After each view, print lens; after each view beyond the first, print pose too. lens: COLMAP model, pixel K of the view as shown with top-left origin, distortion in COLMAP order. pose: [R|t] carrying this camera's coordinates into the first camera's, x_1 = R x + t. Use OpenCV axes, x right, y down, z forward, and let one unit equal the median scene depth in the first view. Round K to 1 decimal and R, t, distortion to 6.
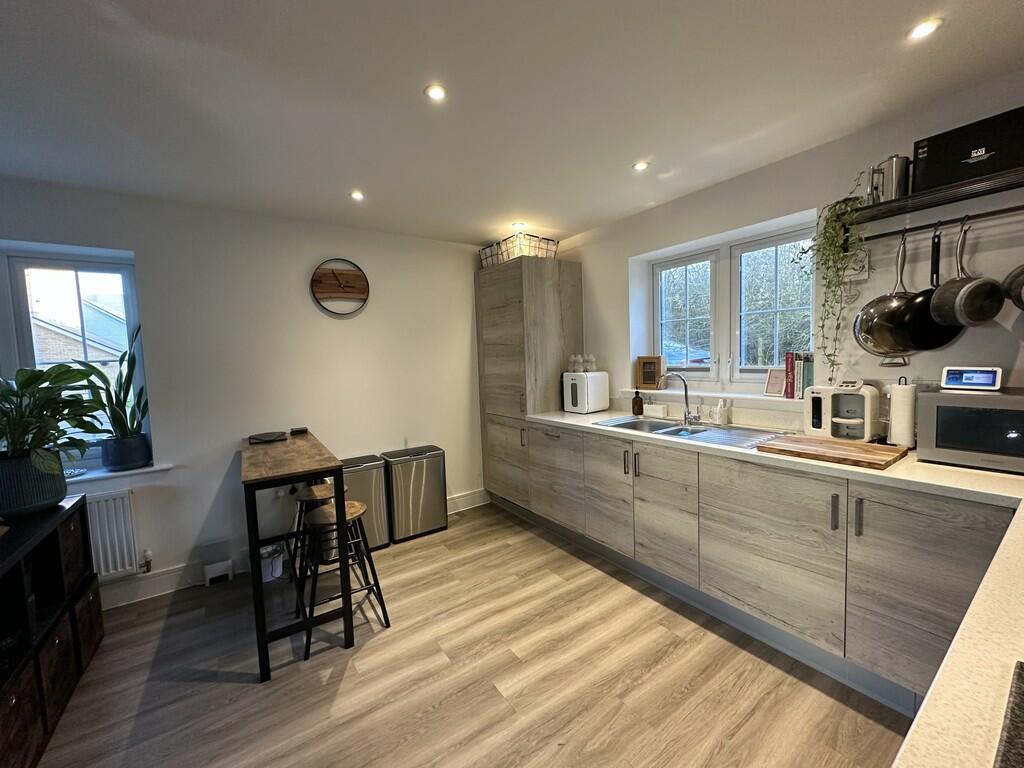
lens RADIAL K [[408.3, 0, 512.5], [0, 408.3, 382.1], [0, 0, 1]] dist [-0.001456, 0.000401]
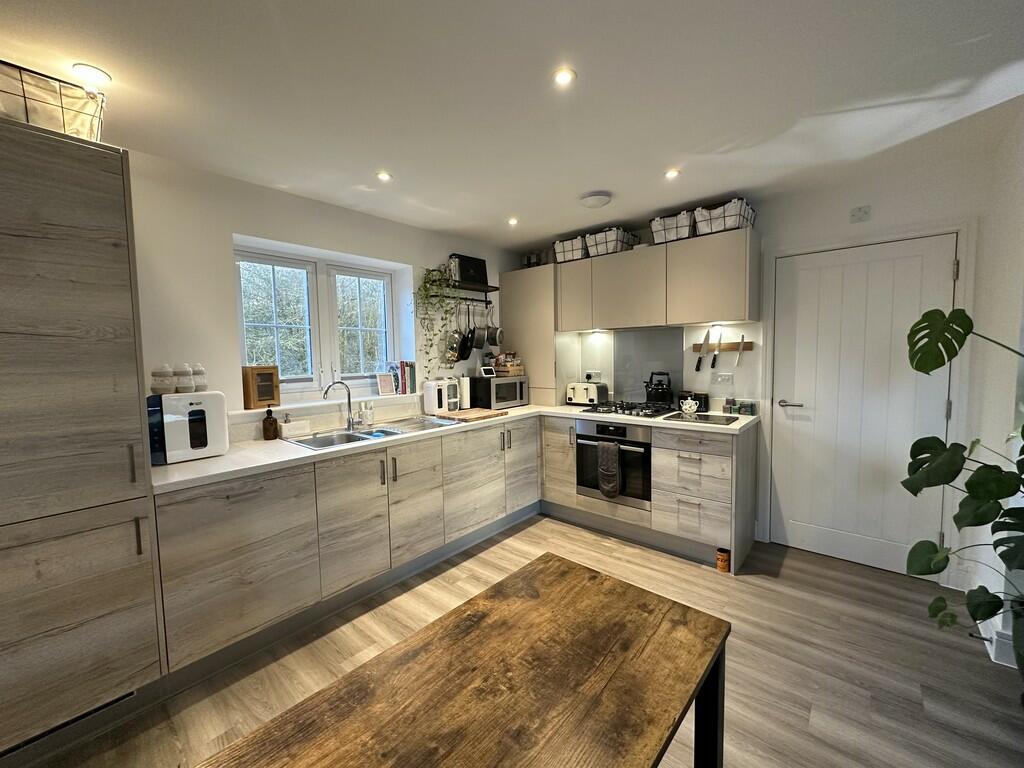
lens RADIAL K [[408.3, 0, 511.4], [0, 408.3, 382.3], [0, 0, 1]] dist [-0.001456, 0.000401]
pose [[-0.242355, -0.023018, 0.969915, -0.764514], [0.093788, 0.994480, 0.047036, -0.031776], [-0.965644, 0.102366, -0.238859, 0.980086]]
